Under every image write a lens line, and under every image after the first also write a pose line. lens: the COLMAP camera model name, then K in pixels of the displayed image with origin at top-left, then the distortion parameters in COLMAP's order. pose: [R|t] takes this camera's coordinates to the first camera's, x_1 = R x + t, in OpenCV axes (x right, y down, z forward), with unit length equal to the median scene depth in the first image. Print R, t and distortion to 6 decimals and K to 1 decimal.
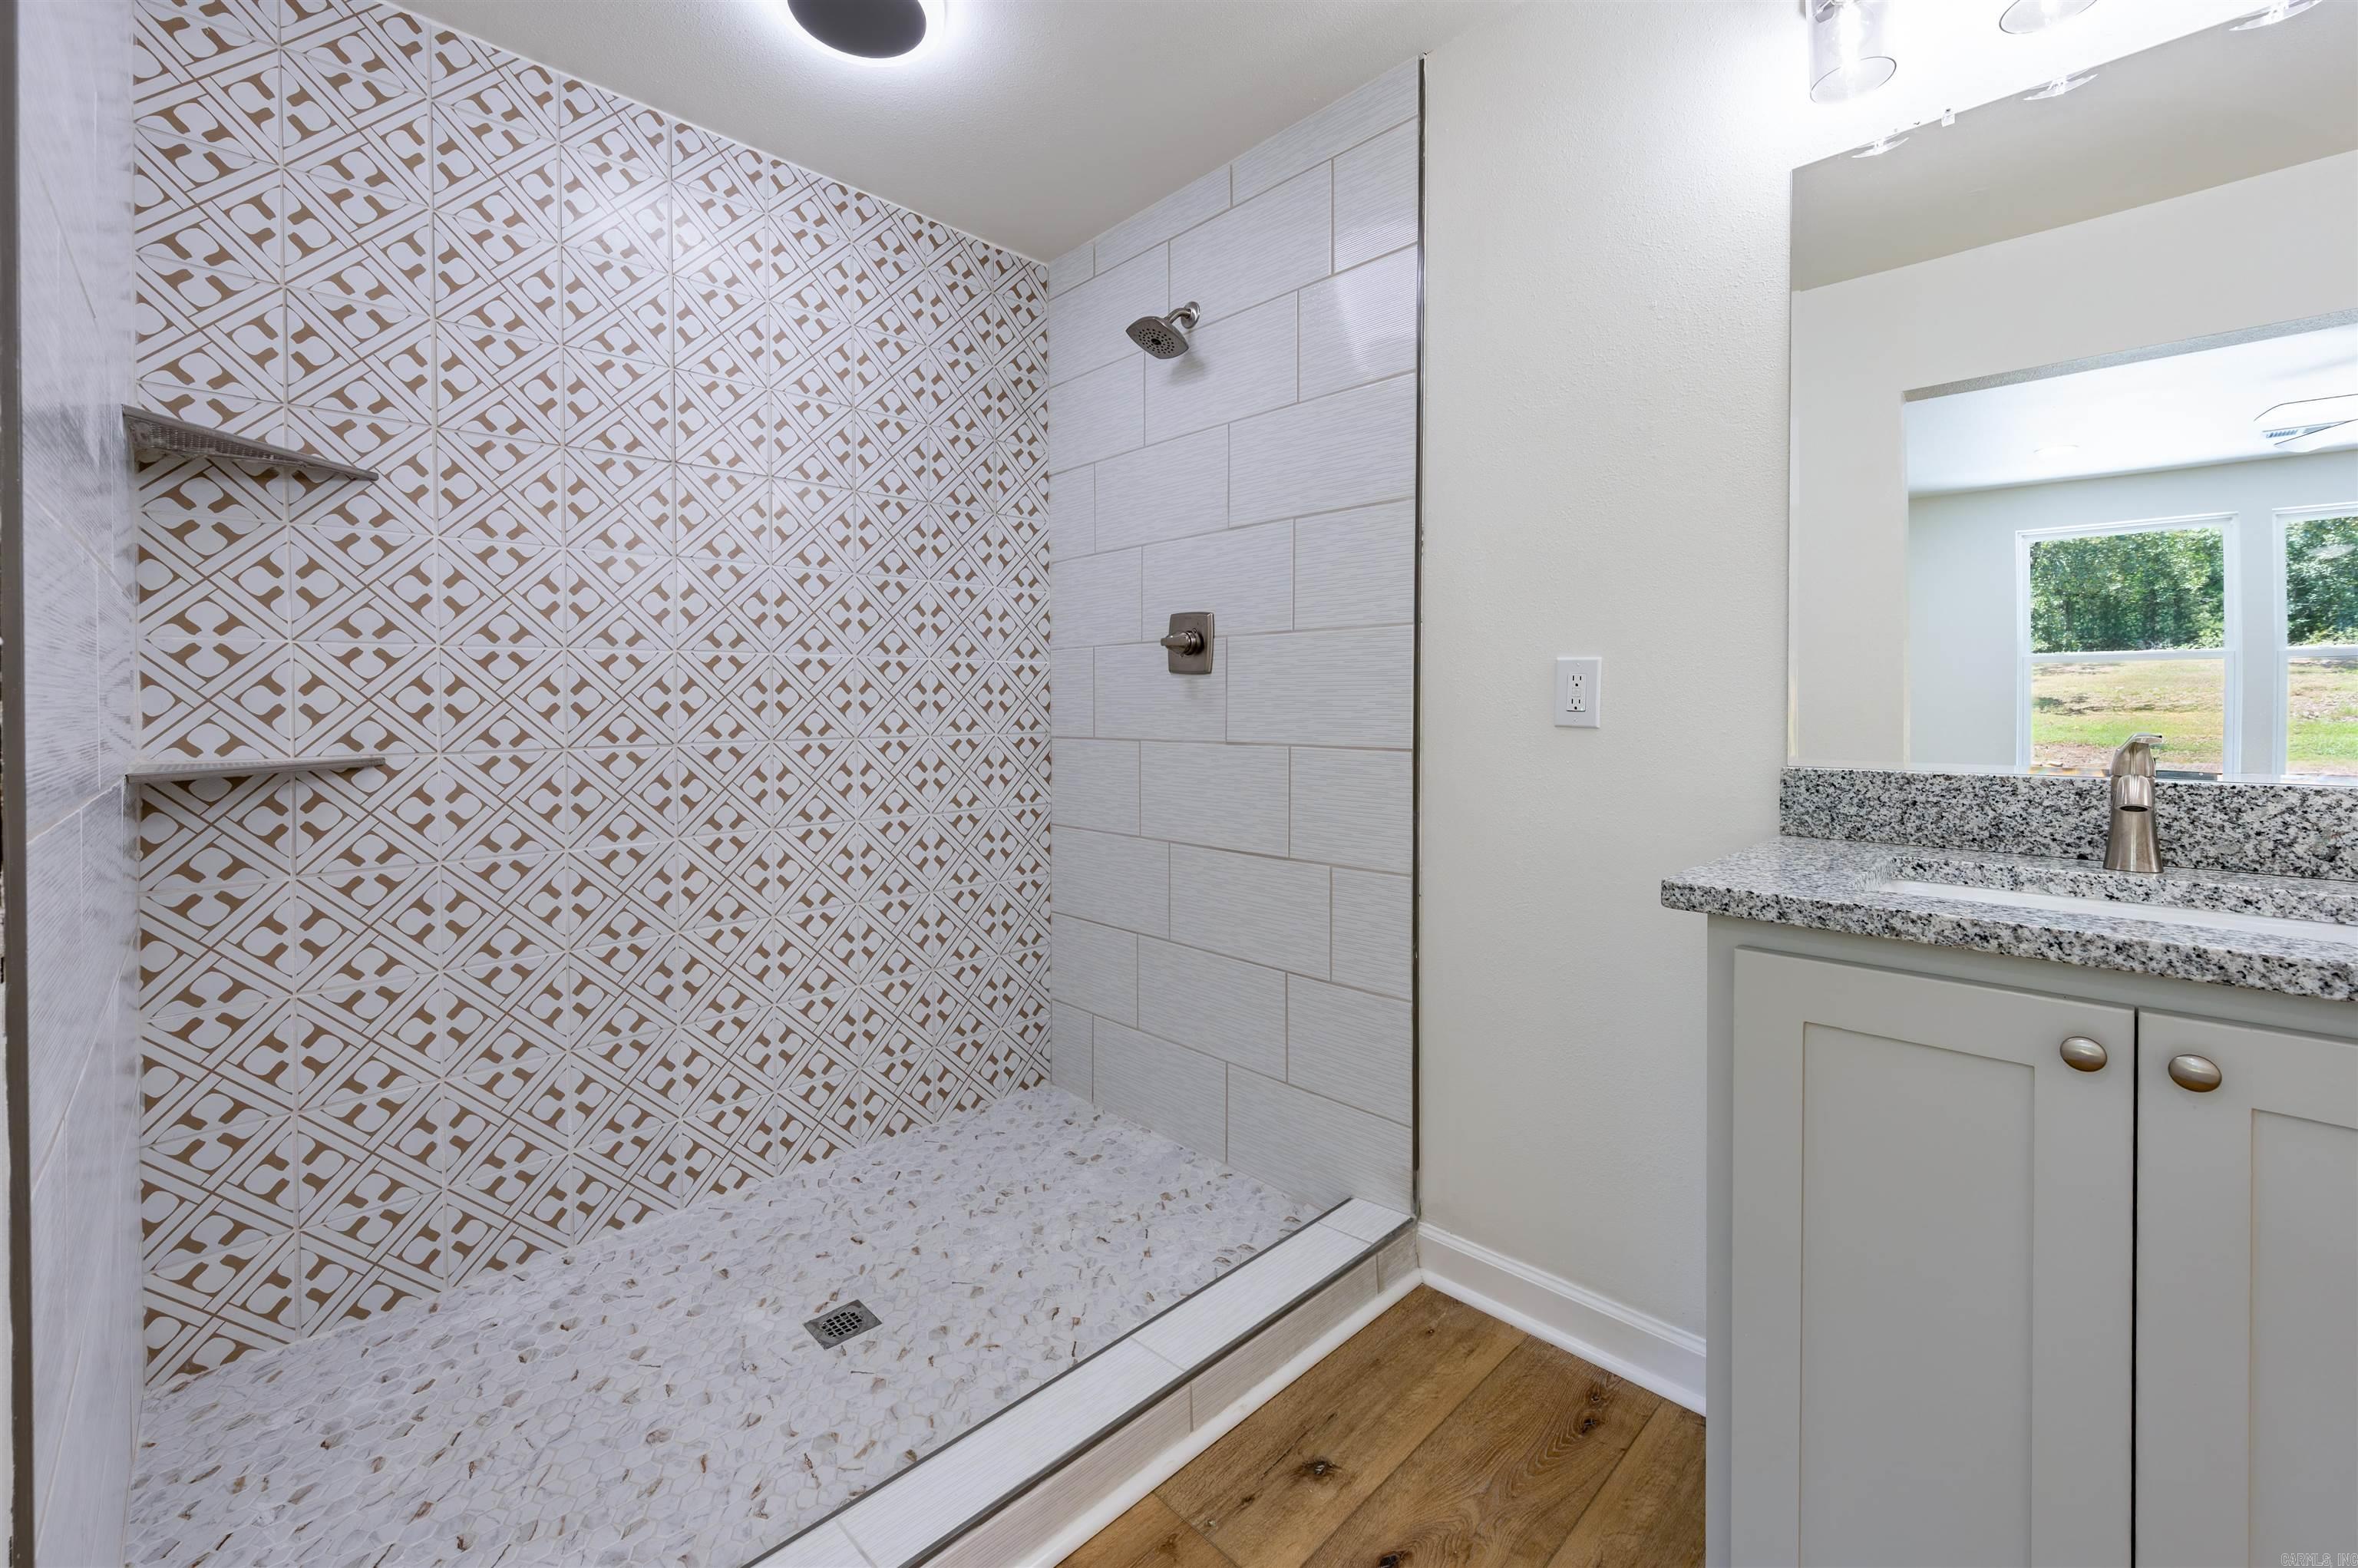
lens RADIAL K [[954.2, 0, 1206.9], [0, 954.2, 703.6], [0, 0, 1]] dist [-0.000743, 0.000335]
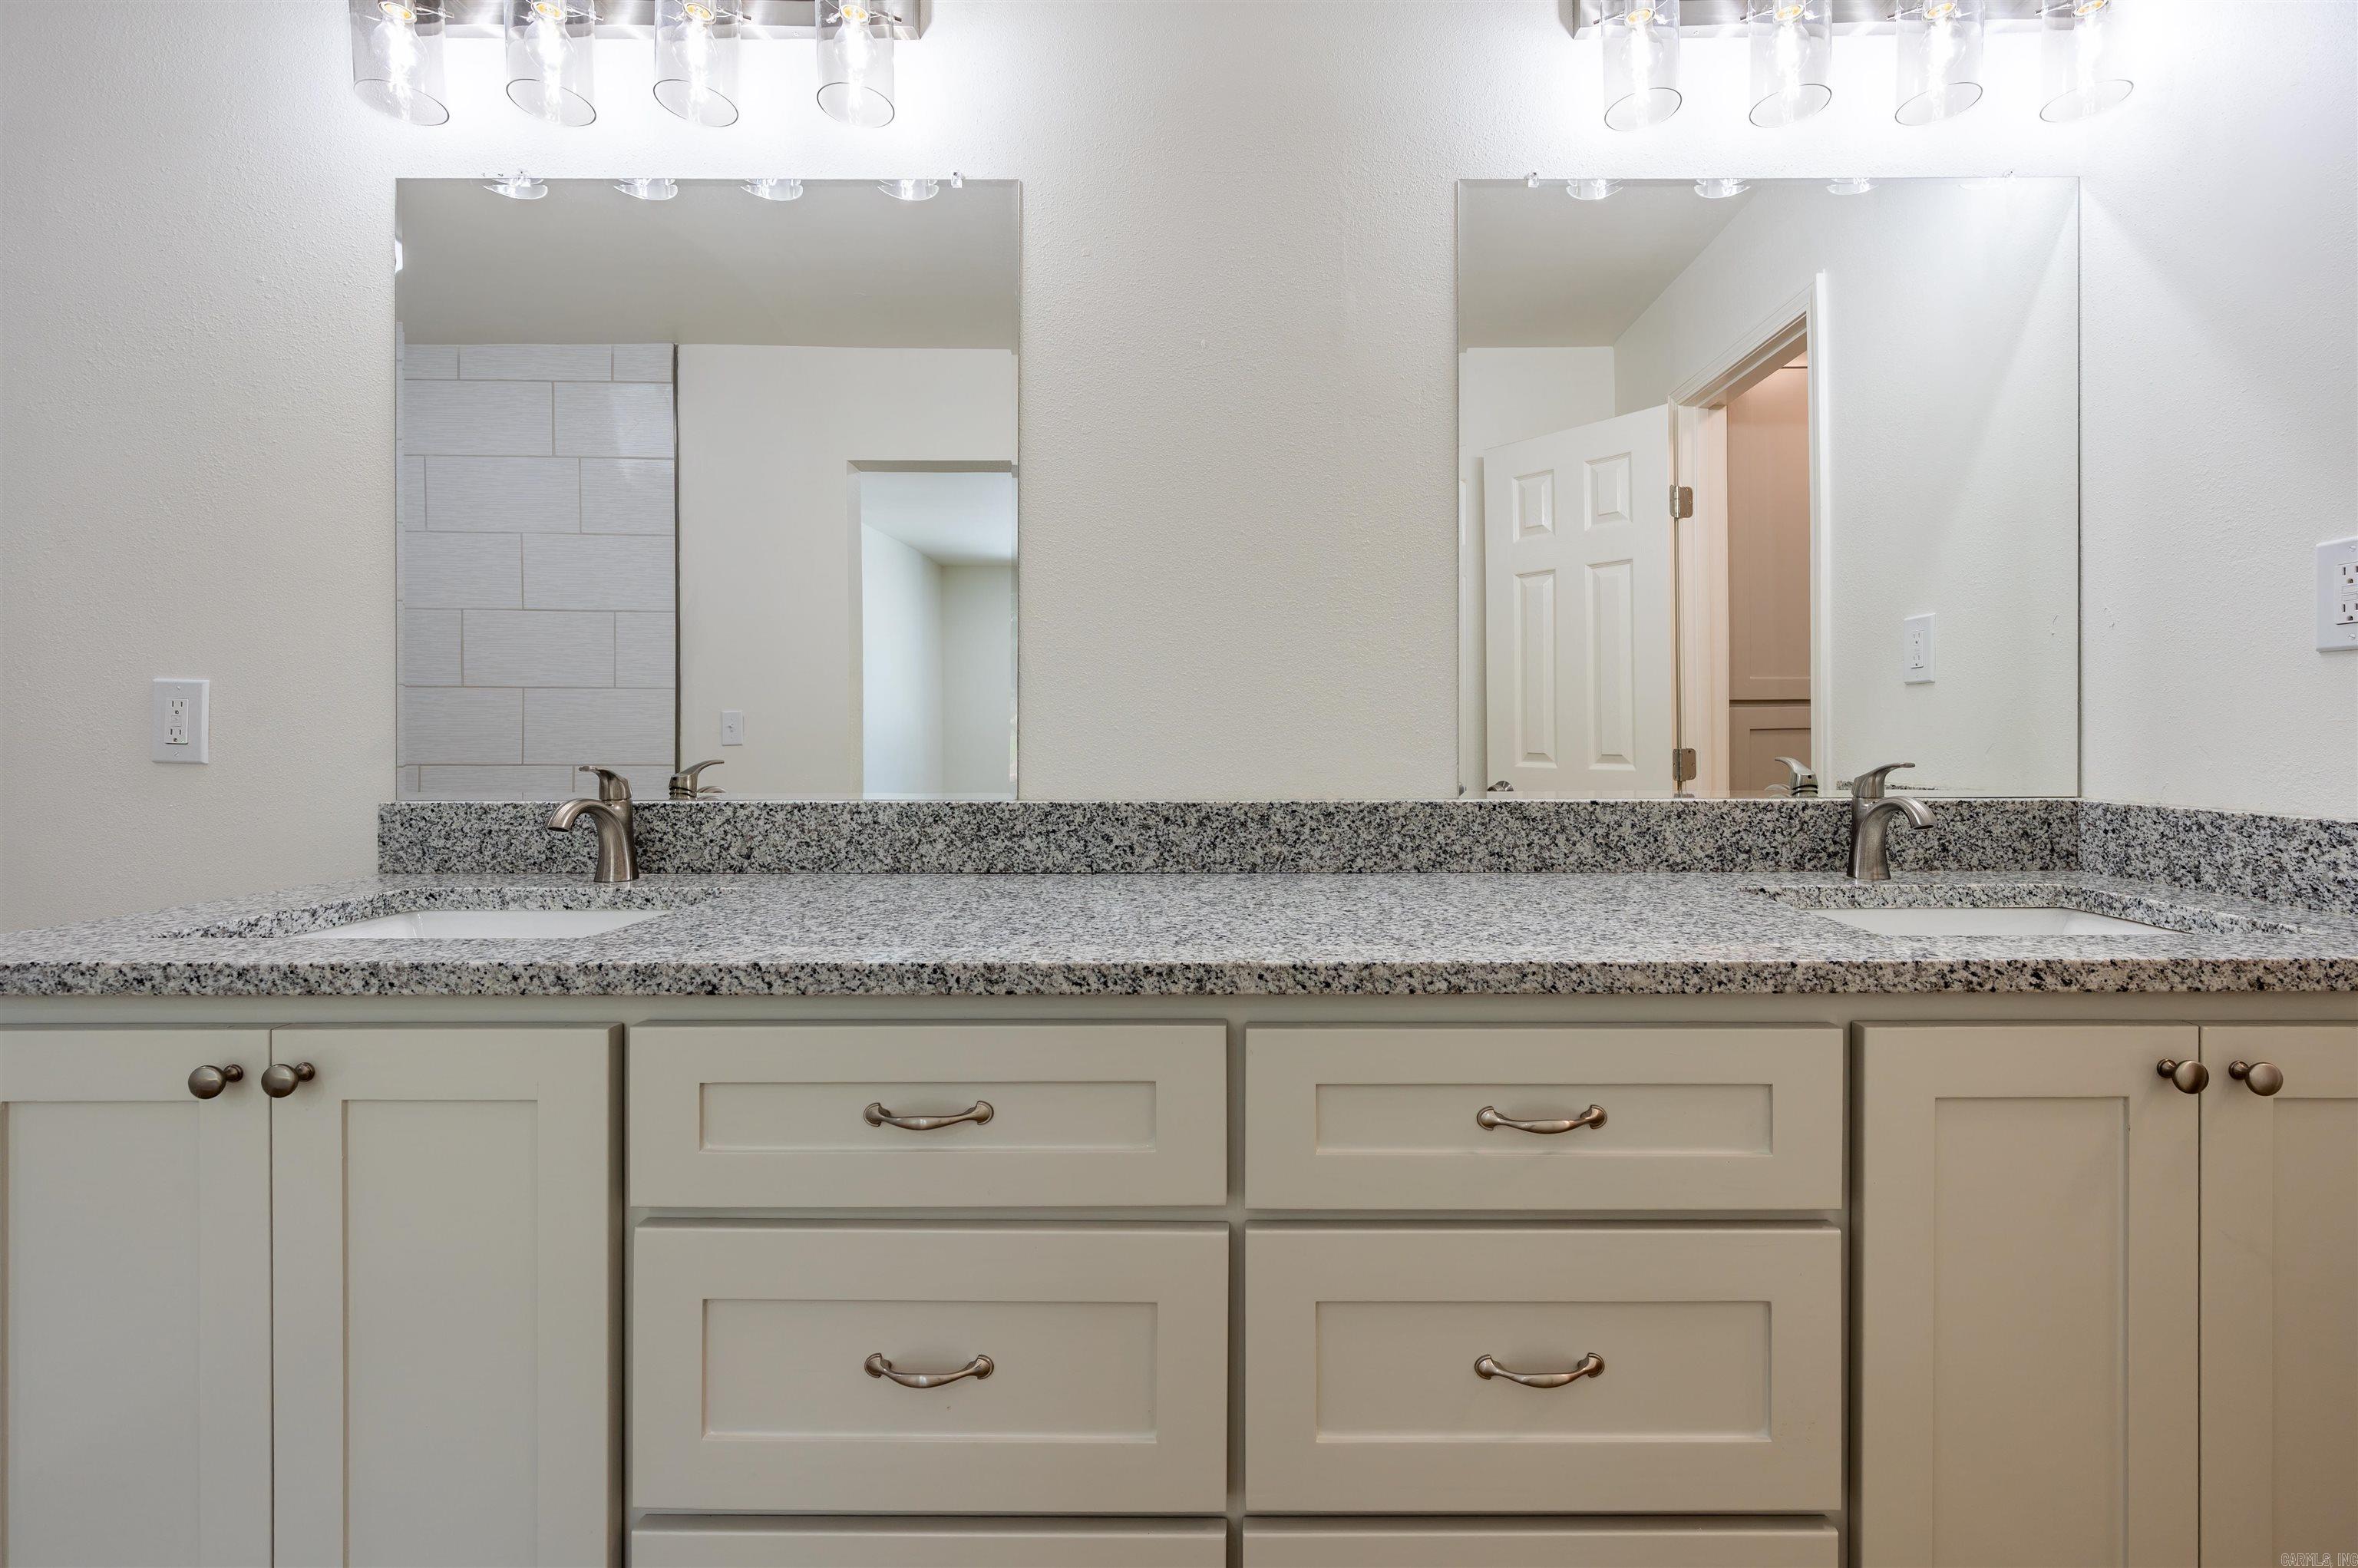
lens RADIAL K [[954.2, 0, 1244.2], [0, 954.2, 732.3], [0, 0, 1]] dist [-0.000743, 0.000335]
pose [[0.717189, -0.000282, 0.696878, 0.486543], [-0.003080, 0.999989, 0.003575, -0.008102], [-0.696871, -0.004710, 0.717181, -0.249786]]
